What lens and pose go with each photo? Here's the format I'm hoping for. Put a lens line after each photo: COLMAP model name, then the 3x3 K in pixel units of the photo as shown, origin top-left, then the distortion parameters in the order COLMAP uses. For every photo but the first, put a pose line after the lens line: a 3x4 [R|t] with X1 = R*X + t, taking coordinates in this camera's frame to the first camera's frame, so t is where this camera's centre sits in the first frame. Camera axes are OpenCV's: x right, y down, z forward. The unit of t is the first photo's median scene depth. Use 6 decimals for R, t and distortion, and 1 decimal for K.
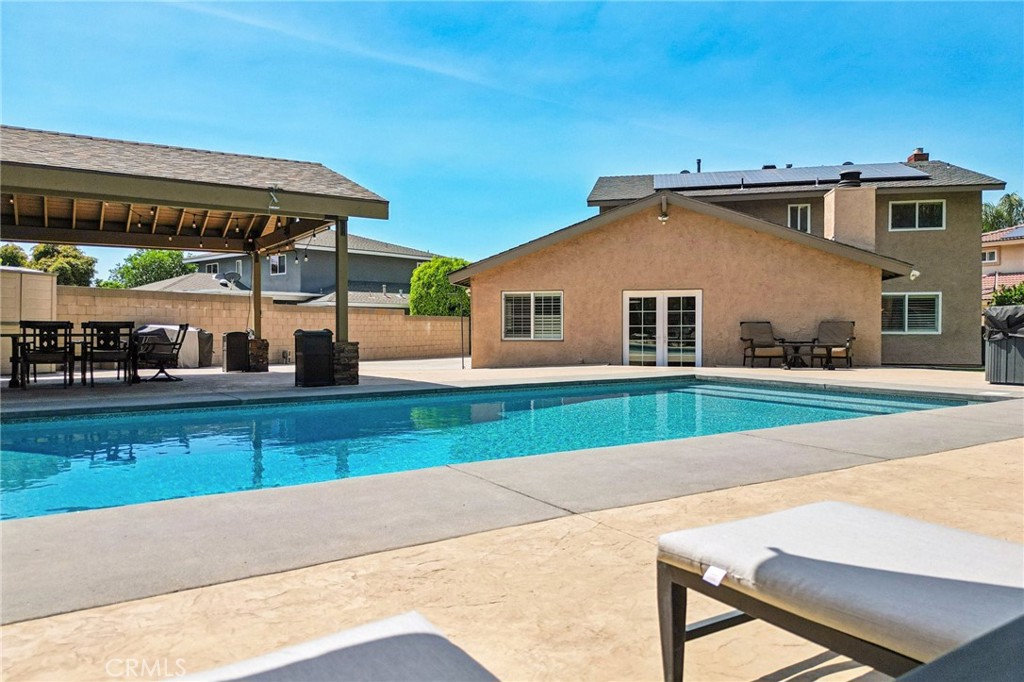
lens RADIAL K [[716.3, 0, 506.9], [0, 716.3, 338.8], [0, 0, 1]] dist [0.060745, -0.076959]
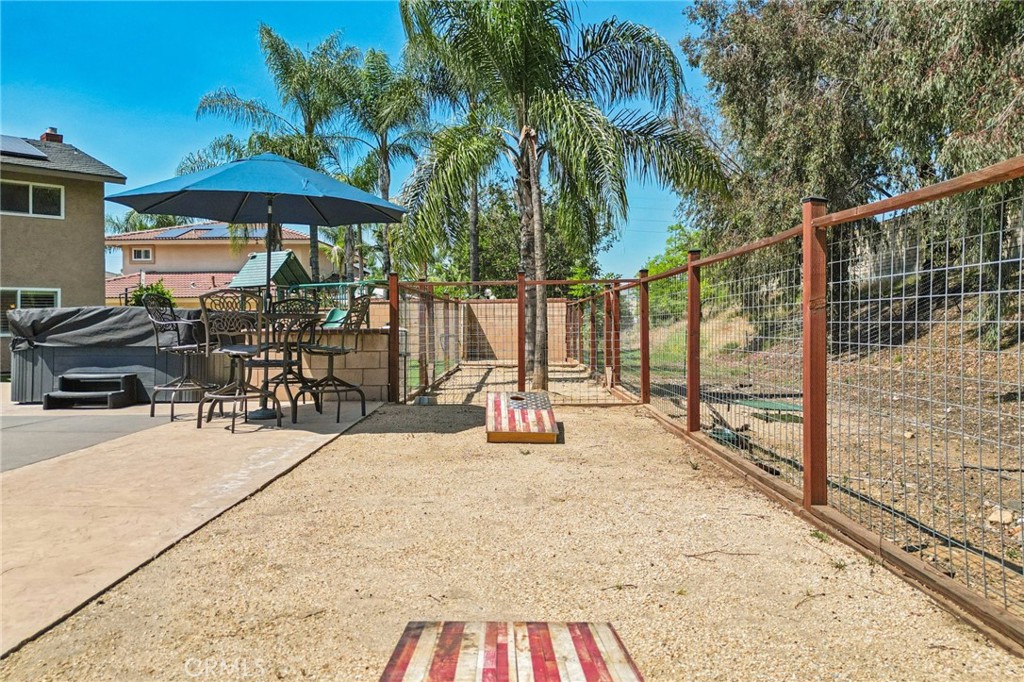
lens RADIAL K [[728.8, 0, 509.8], [0, 728.8, 315.1], [0, 0, 1]] dist [0.064857, -0.075038]
pose [[0.539595, 0.003516, 0.841918, 0.162709], [0.018143, 0.999710, -0.015803, -0.008929], [-0.841729, 0.023803, 0.539375, 0.051548]]
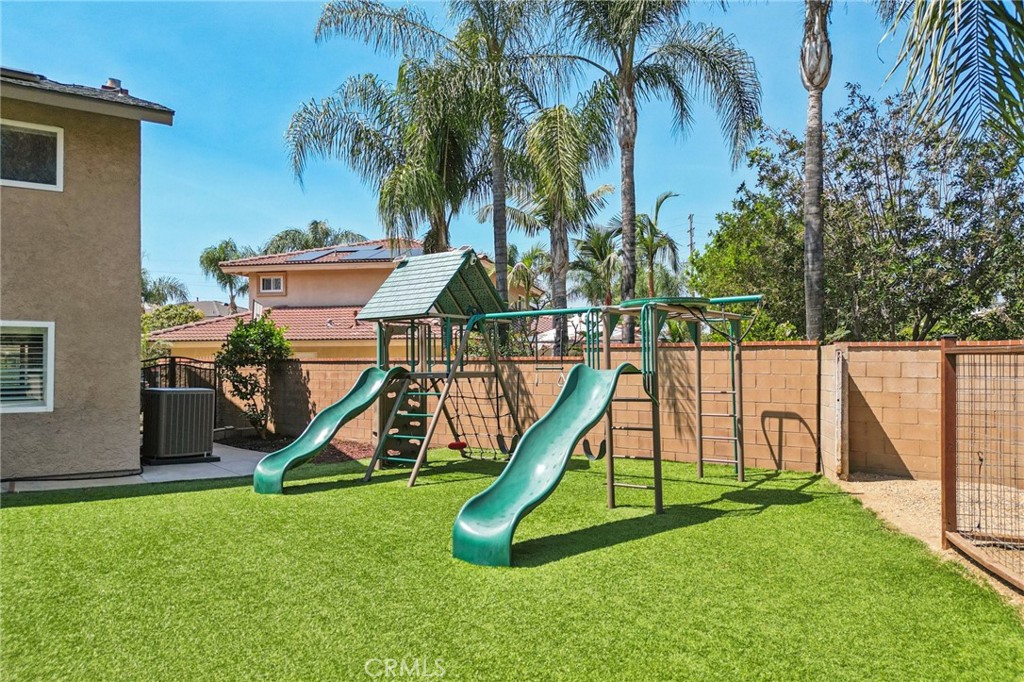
lens RADIAL K [[735.8, 0, 512.1], [0, 735.8, 350.8], [0, 0, 1]] dist [0.038434, -0.005558]
pose [[0.696799, 0.013286, 0.717144, 0.571205], [0.010385, 0.999537, -0.028607, -0.035886], [-0.717192, 0.027381, 0.696338, 0.557127]]
